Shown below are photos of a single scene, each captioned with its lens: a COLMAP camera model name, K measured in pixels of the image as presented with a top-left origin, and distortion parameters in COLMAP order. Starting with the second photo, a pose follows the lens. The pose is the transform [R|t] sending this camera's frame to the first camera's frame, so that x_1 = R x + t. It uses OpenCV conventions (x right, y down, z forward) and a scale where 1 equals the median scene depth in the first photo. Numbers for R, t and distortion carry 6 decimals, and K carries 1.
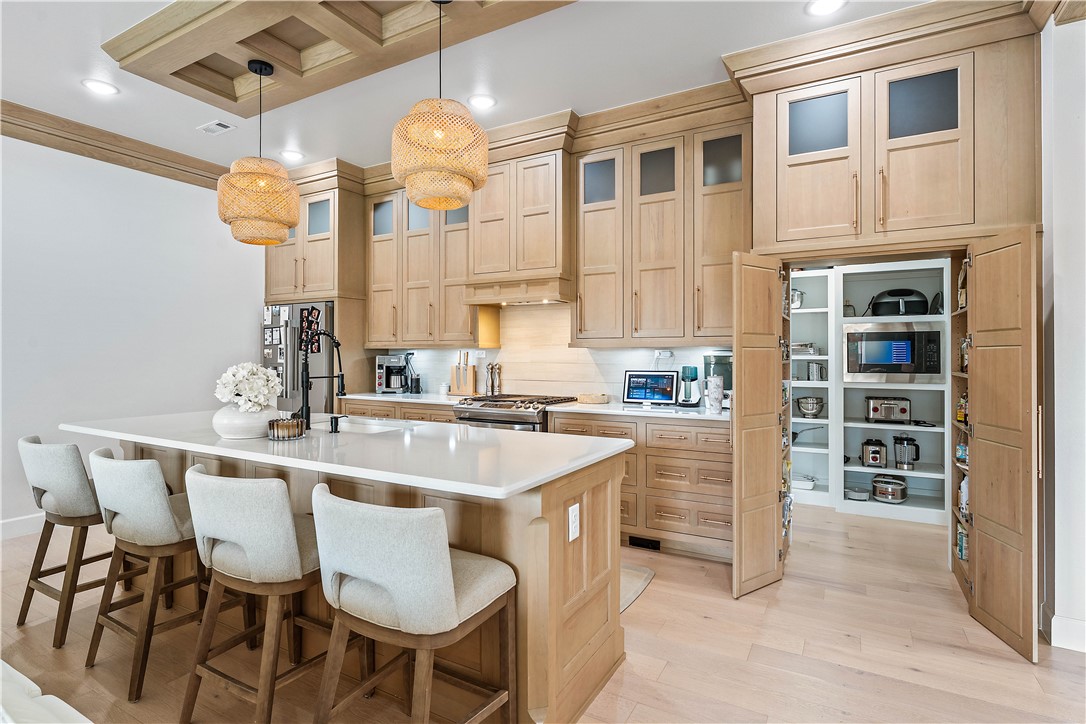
lens RADIAL K [[548.9, 0, 543.0], [0, 548.9, 362.0], [0, 0, 1]] dist [-0.001863, -0.000344]
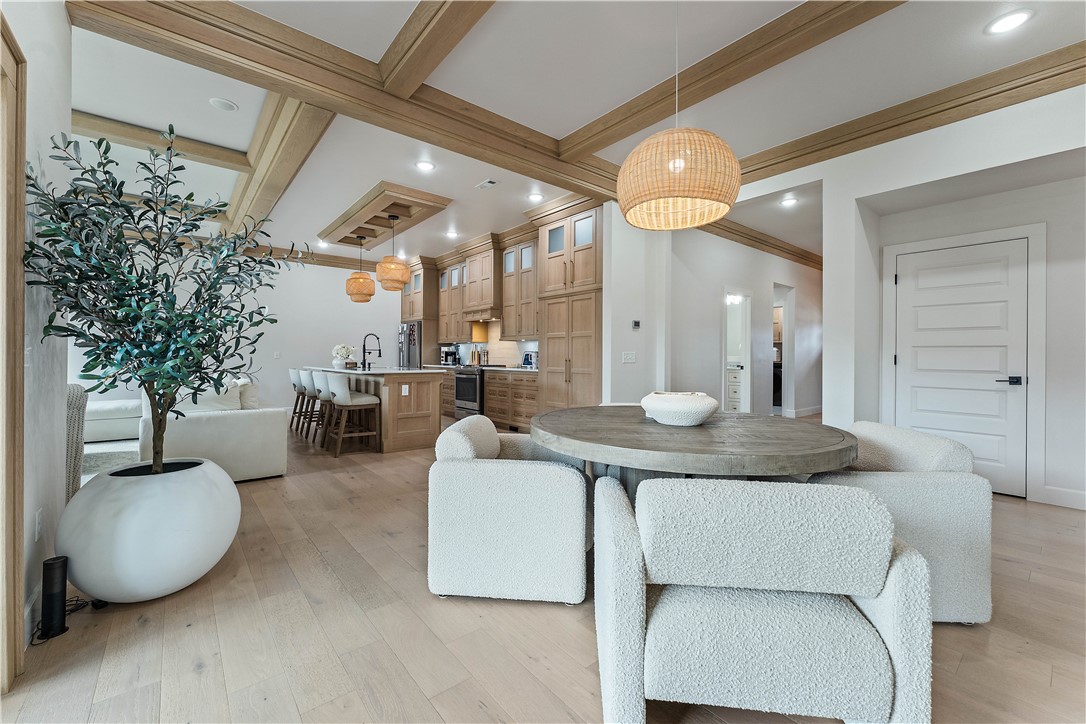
lens RADIAL K [[446.8, 0, 543.0], [0, 446.8, 362.0], [0, 0, 1]] dist [0.000905, 0.000052]
pose [[0.935619, 0.006275, -0.352956, 0.698153], [-0.006533, 0.999979, 0.000461, 0.046395], [0.352951, 0.001874, 0.935640, -0.476866]]
